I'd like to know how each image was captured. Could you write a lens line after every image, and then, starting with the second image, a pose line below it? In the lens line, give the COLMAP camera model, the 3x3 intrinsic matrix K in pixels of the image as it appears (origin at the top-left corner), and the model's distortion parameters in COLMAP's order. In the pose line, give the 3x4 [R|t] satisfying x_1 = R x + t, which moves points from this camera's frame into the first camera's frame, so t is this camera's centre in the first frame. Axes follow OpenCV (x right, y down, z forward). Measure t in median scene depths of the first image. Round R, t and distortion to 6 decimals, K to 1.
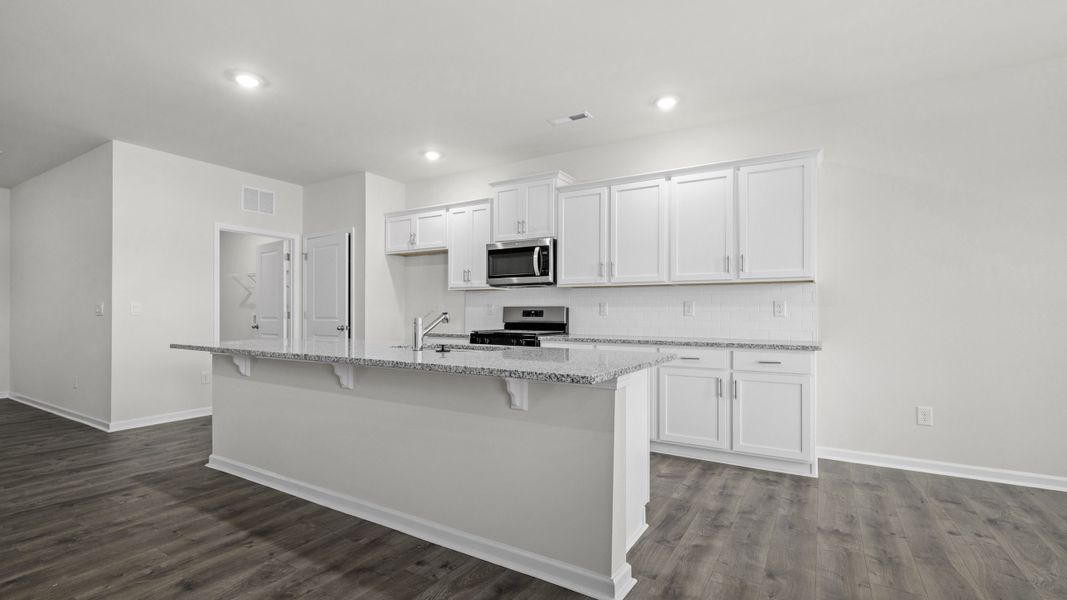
lens RADIAL K [[473.4, 0, 519.0], [0, 473.4, 285.1], [0, 0, 1]] dist [0.001962, 0.000184]
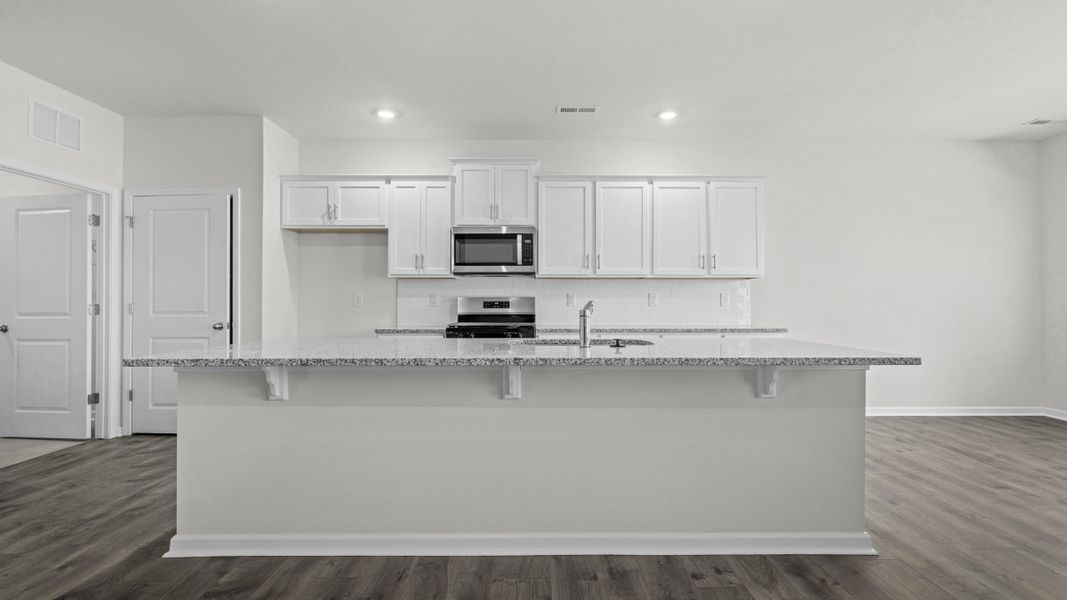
lens RADIAL K [[476.1, 0, 534.4], [0, 476.1, 273.4], [0, 0, 1]] dist [0.000391, -0.000006]
pose [[0.850811, 0.029939, 0.524618, -0.429064], [-0.027206, 0.999546, -0.012921, 0.008584], [-0.524767, -0.003279, 0.851240, 0.167261]]
